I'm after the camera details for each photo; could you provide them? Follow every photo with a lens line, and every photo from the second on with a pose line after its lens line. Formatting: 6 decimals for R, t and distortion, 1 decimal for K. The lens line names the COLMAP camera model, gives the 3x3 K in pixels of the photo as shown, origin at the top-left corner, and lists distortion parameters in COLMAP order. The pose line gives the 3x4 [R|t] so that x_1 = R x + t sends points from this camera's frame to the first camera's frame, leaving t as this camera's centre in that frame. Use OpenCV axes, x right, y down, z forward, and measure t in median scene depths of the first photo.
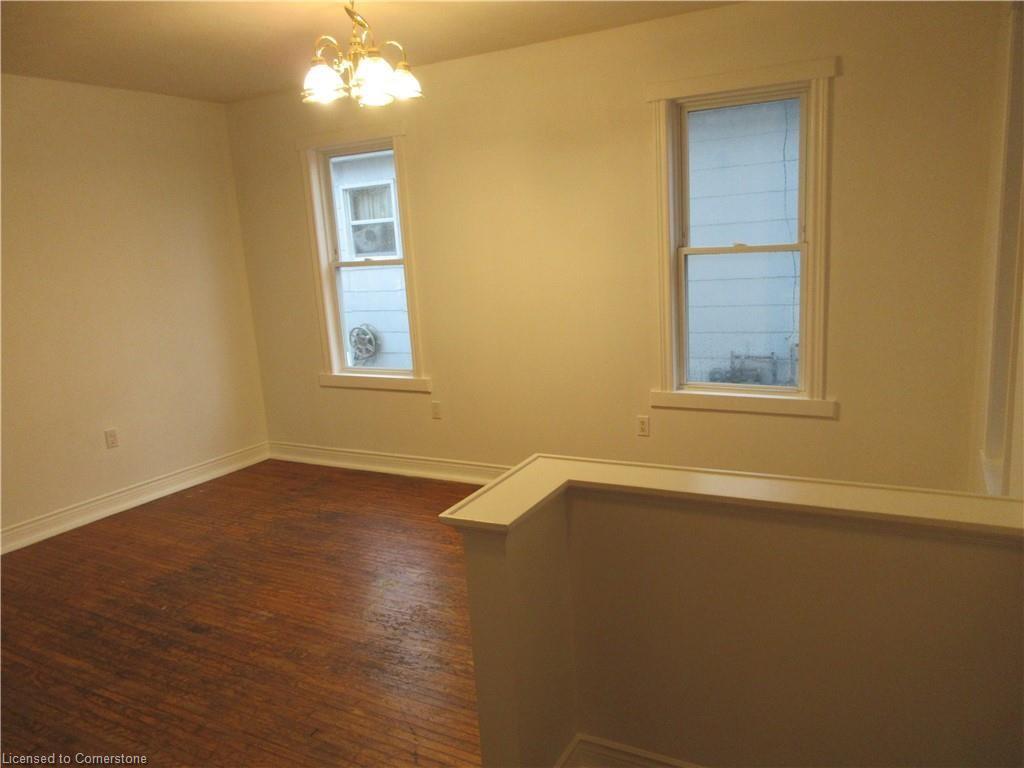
lens RADIAL K [[755.8, 0, 512.0], [0, 755.8, 384.0], [0, 0, 1]] dist [-0.010047, 0.006593]
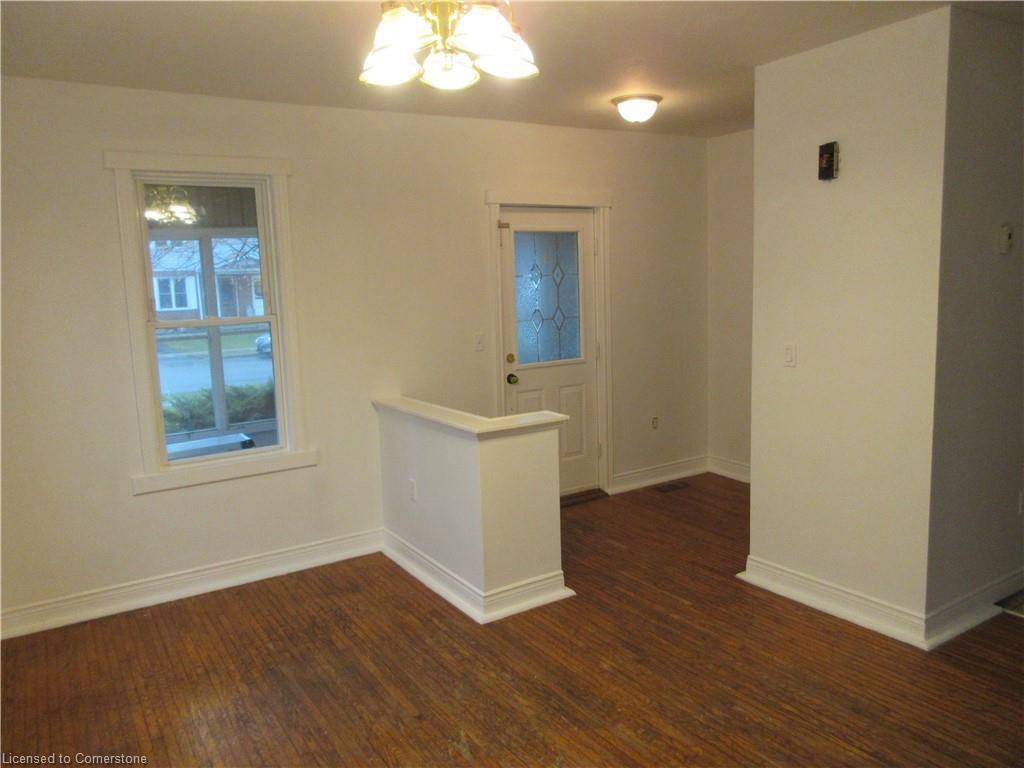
lens RADIAL K [[748.8, 0, 502.5], [0, 748.8, 388.1], [0, 0, 1]] dist [-0.047479, 0.041260]
pose [[-0.867367, 0.020045, 0.497265, -0.529810], [0.180943, 0.943508, 0.277581, -0.274841], [-0.463610, 0.330742, -0.821995, 1.521783]]
